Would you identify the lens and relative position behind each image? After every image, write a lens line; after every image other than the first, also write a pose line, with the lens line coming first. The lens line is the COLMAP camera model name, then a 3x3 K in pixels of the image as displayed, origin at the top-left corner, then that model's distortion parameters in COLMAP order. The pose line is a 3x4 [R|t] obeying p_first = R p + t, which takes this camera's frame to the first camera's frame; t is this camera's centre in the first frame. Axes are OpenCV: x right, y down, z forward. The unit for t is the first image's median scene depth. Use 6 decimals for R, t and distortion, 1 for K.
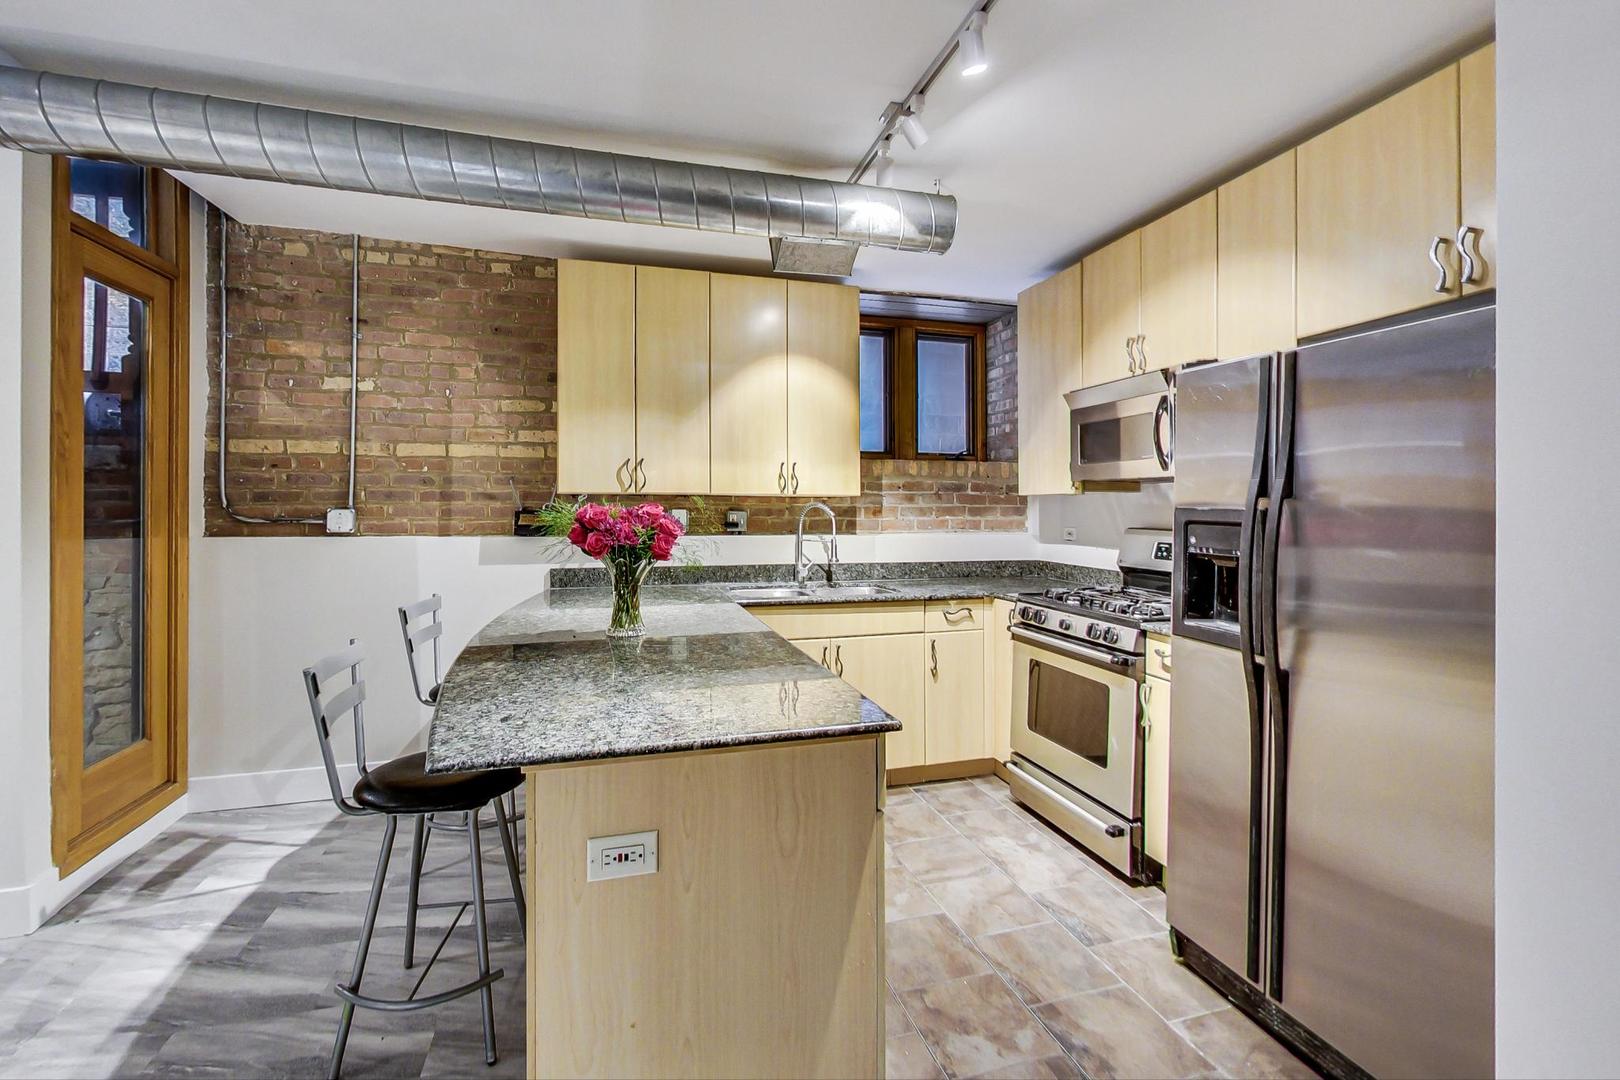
lens RADIAL K [[724.4, 0, 819.1], [0, 724.4, 499.7], [0, 0, 1]] dist [-0.001529, 0.001052]
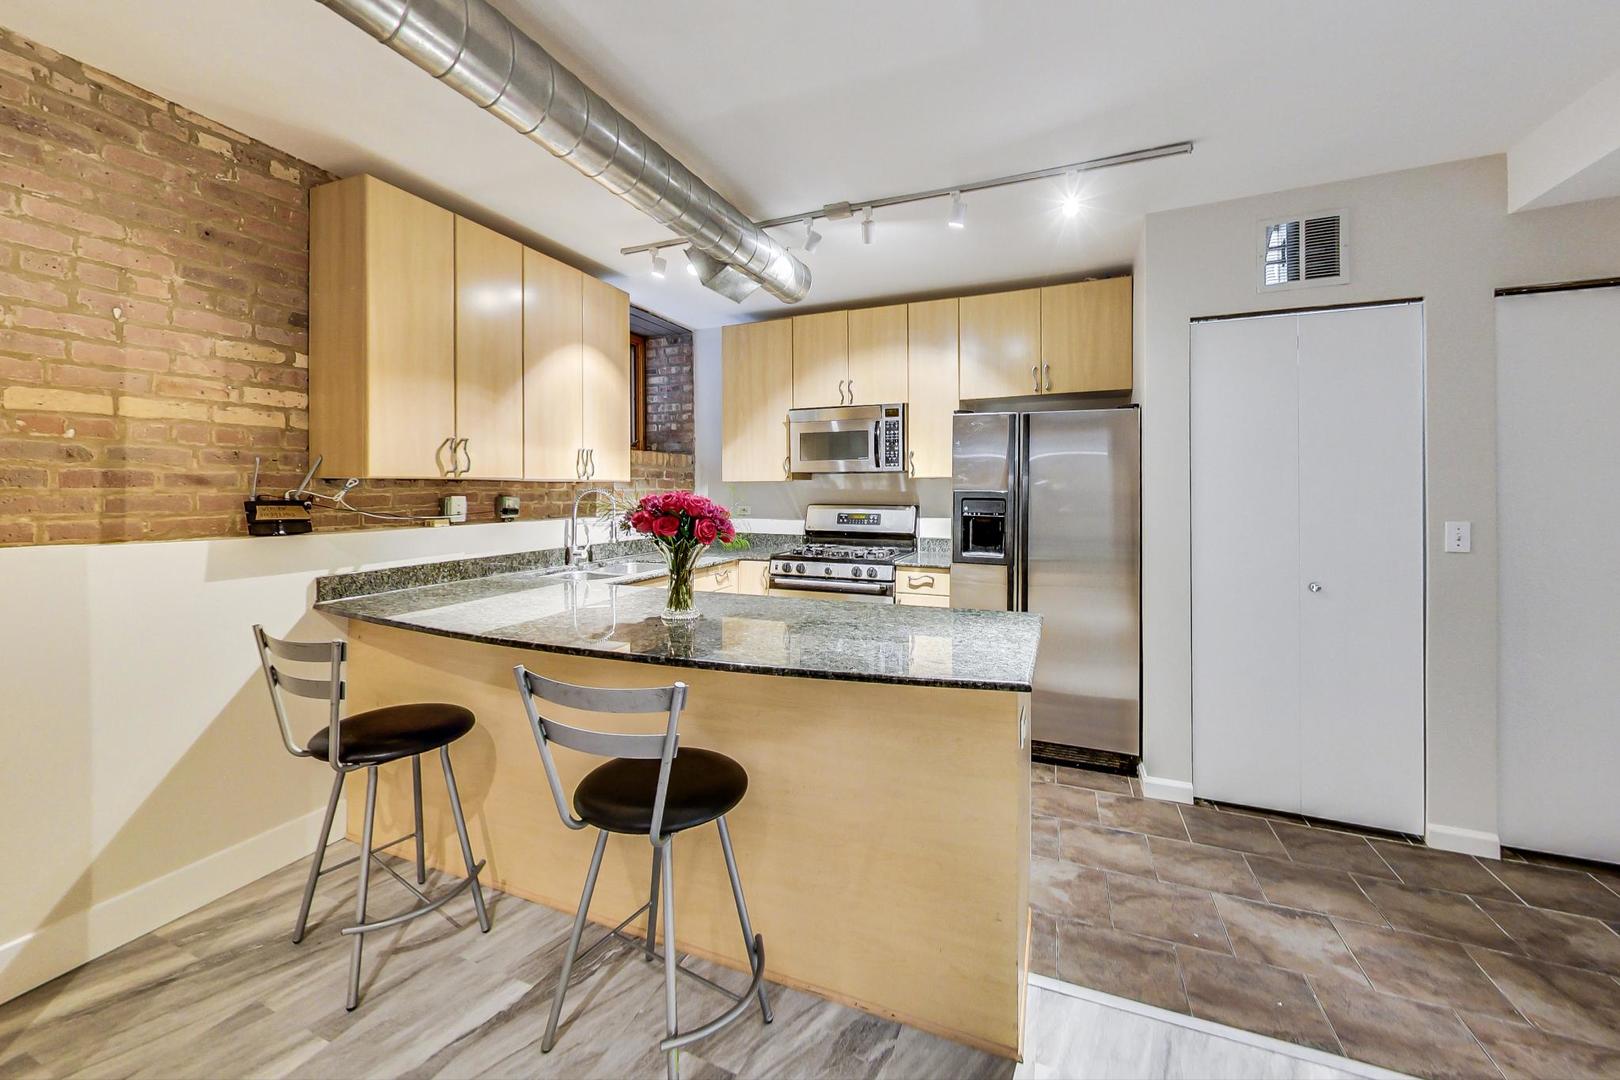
lens RADIAL K [[627.7, 0, 816.7], [0, 627.7, 484.2], [0, 0, 1]] dist [0.003011, -0.001017]
pose [[0.618884, 0.002161, 0.785479, -0.565993], [-0.005076, 0.999986, 0.001248, -0.004253], [-0.785466, -0.004760, 0.618887, 0.191303]]
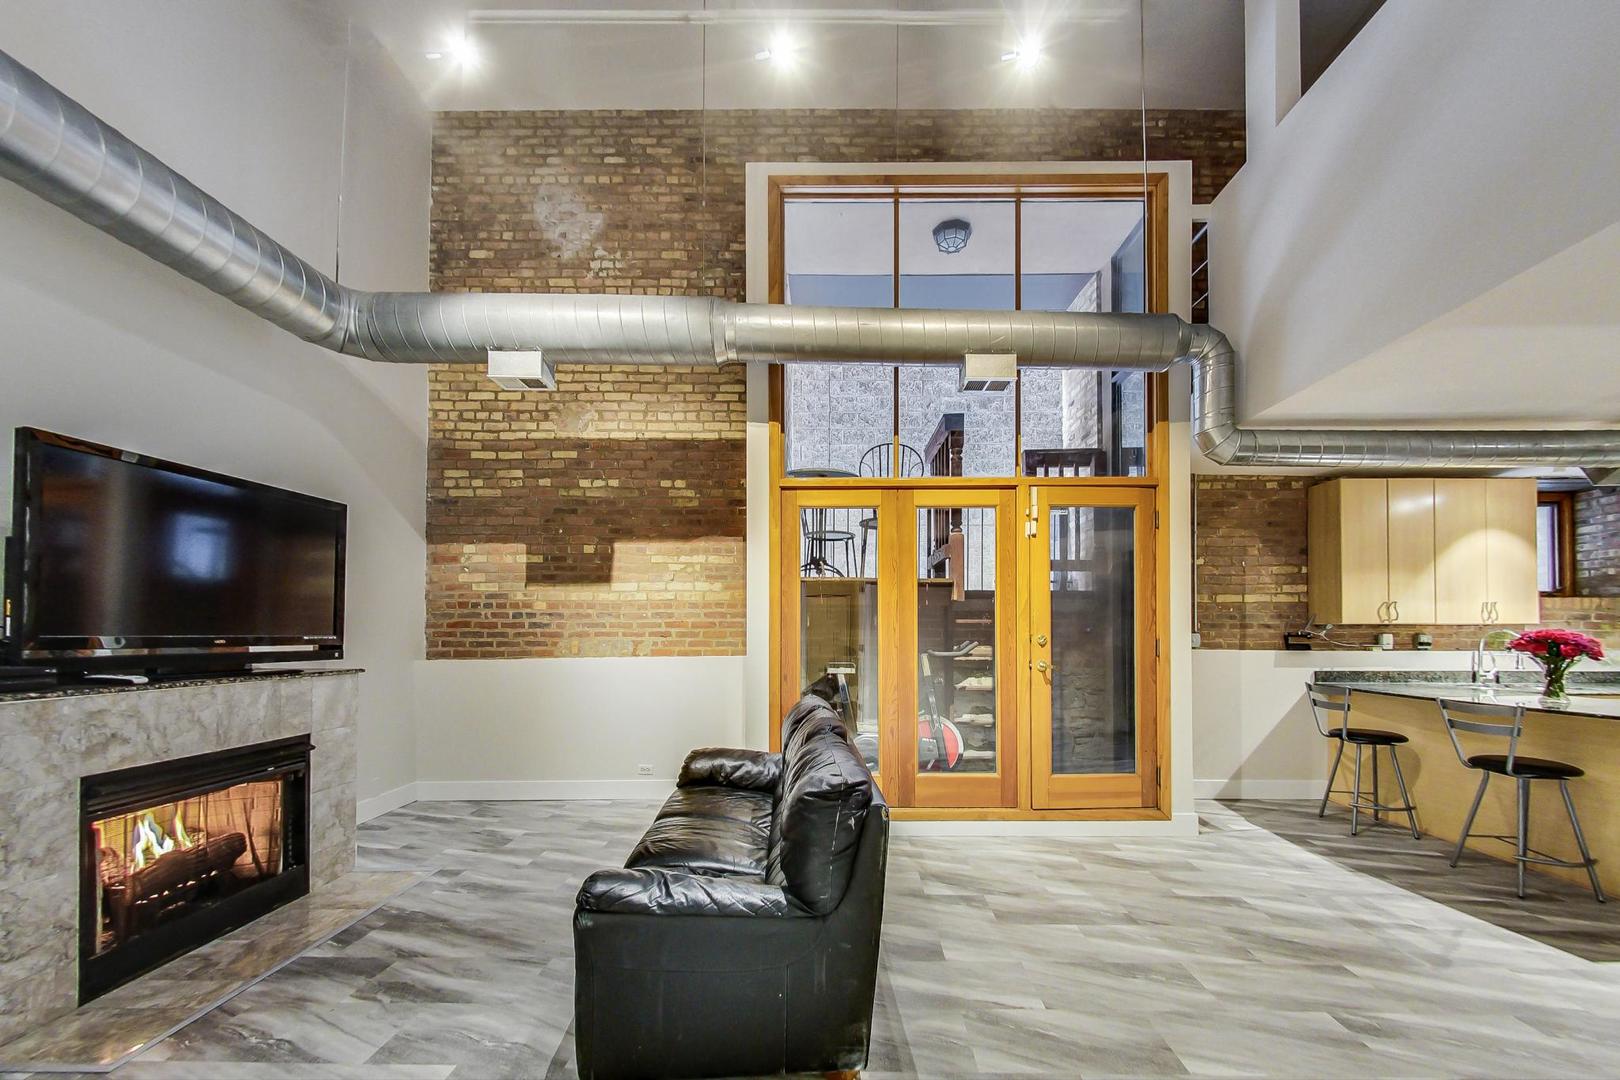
lens RADIAL K [[627.7, 0, 825.3], [0, 627.7, 633.4], [0, 0, 1]] dist [0.003011, -0.001017]
pose [[0.957287, -0.003606, -0.289118, -1.015282], [0.005562, 0.999967, 0.005947, -0.001672], [0.289087, -0.007301, 0.957275, -0.656041]]
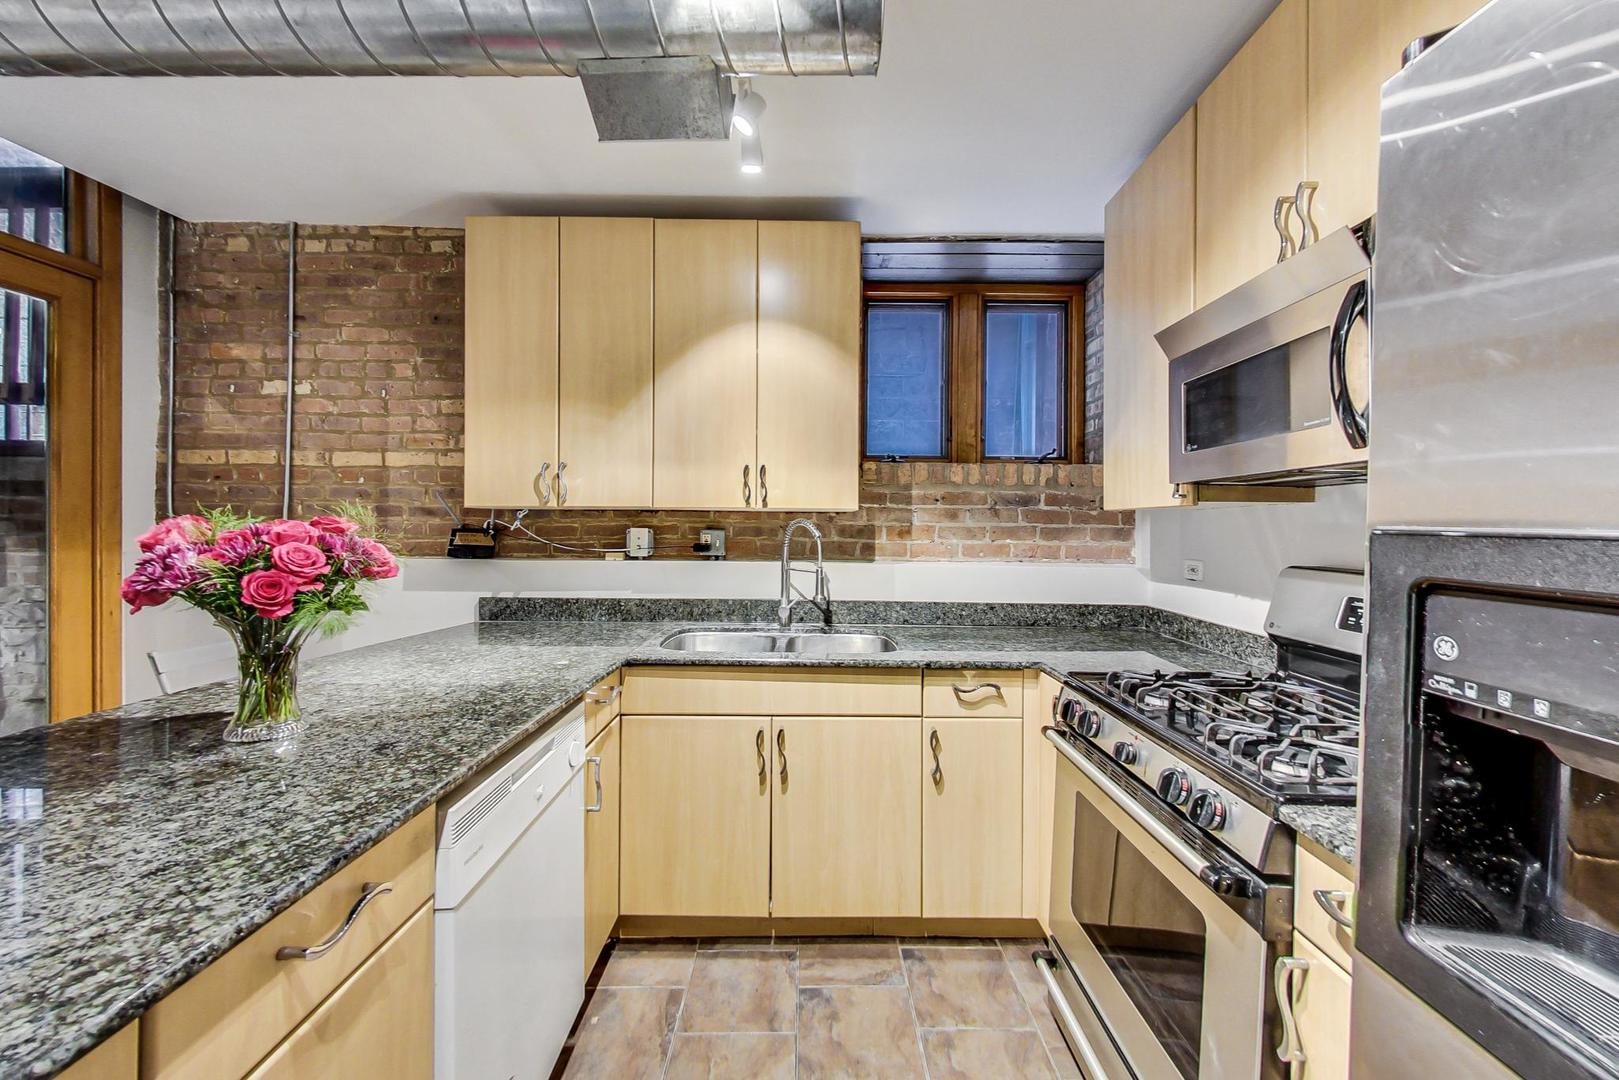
lens RADIAL K [[627.3, 0, 814.4], [0, 627.3, 526.7], [0, 0, 1]] dist [0.003011, -0.001017]
pose [[0.957626, 0.006831, -0.287933, 0.210332], [-0.003709, 0.999928, 0.011388, 0.003942], [0.287991, -0.009838, 0.957583, 0.417424]]
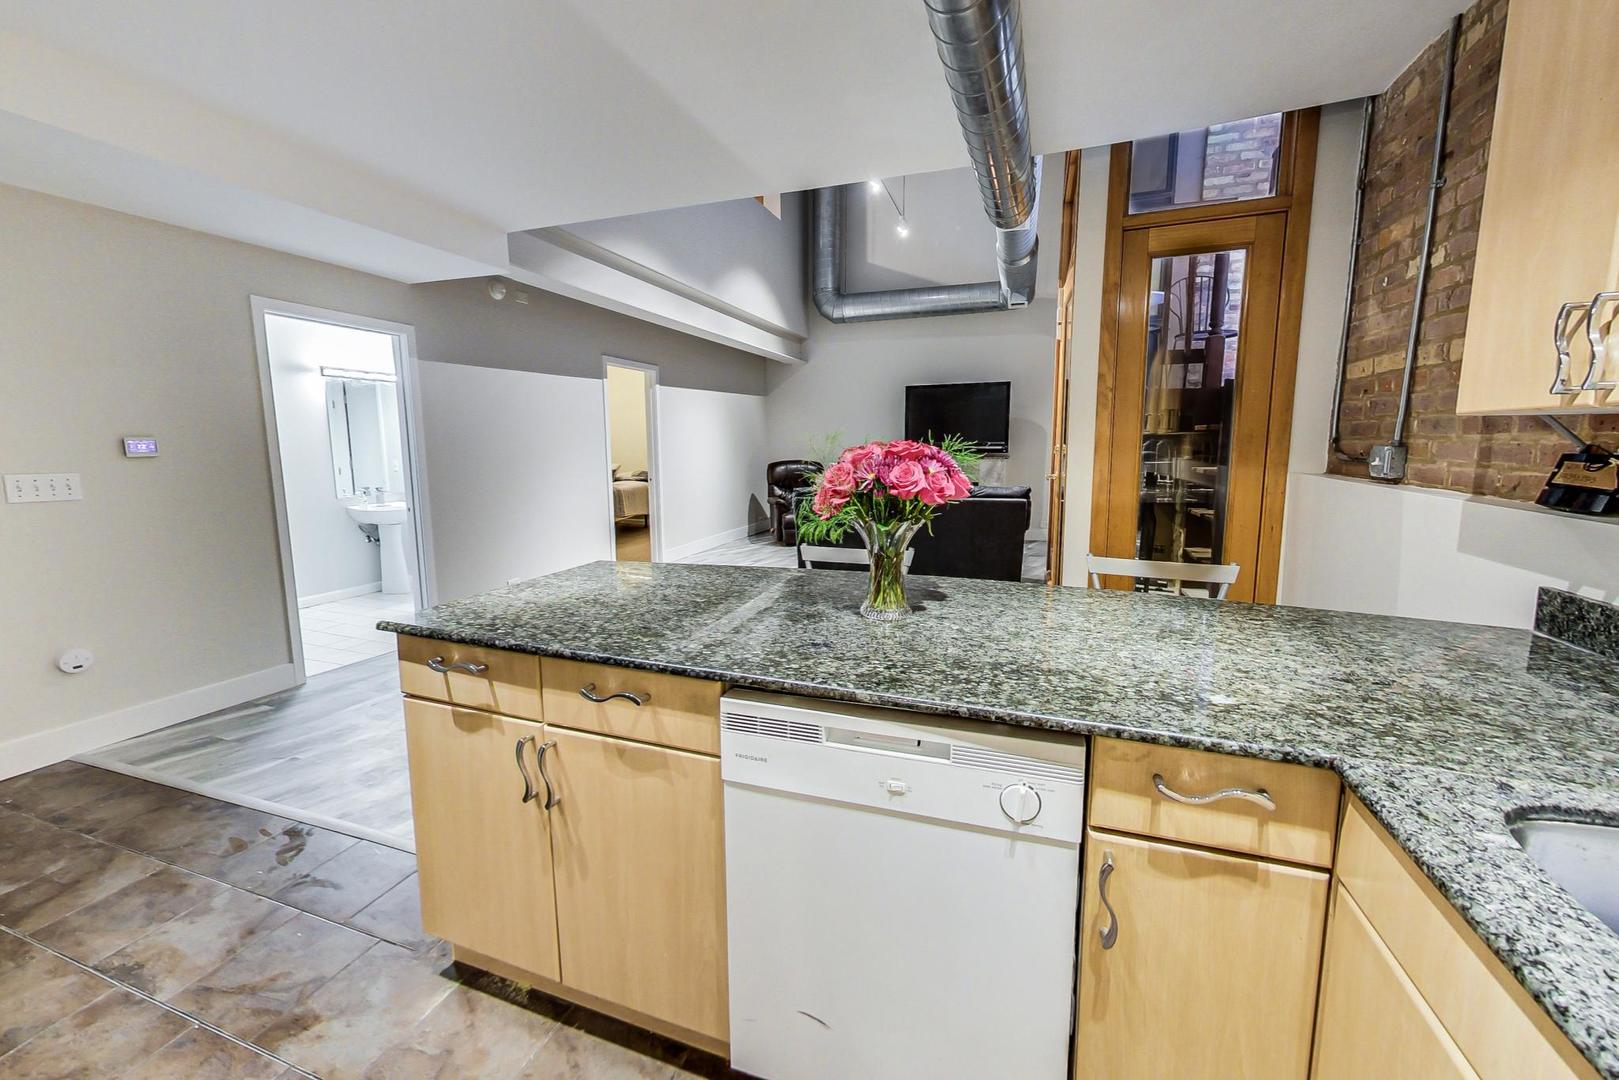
lens RADIAL K [[627.3, 0, 806.8], [0, 627.3, 519.0], [0, 0, 1]] dist [0.003011, -0.001017]
pose [[-0.600821, 0.099004, -0.793229, 0.193390], [0.010464, 0.993190, 0.116035, 0.006148], [0.799315, 0.061415, -0.597766, 0.873565]]
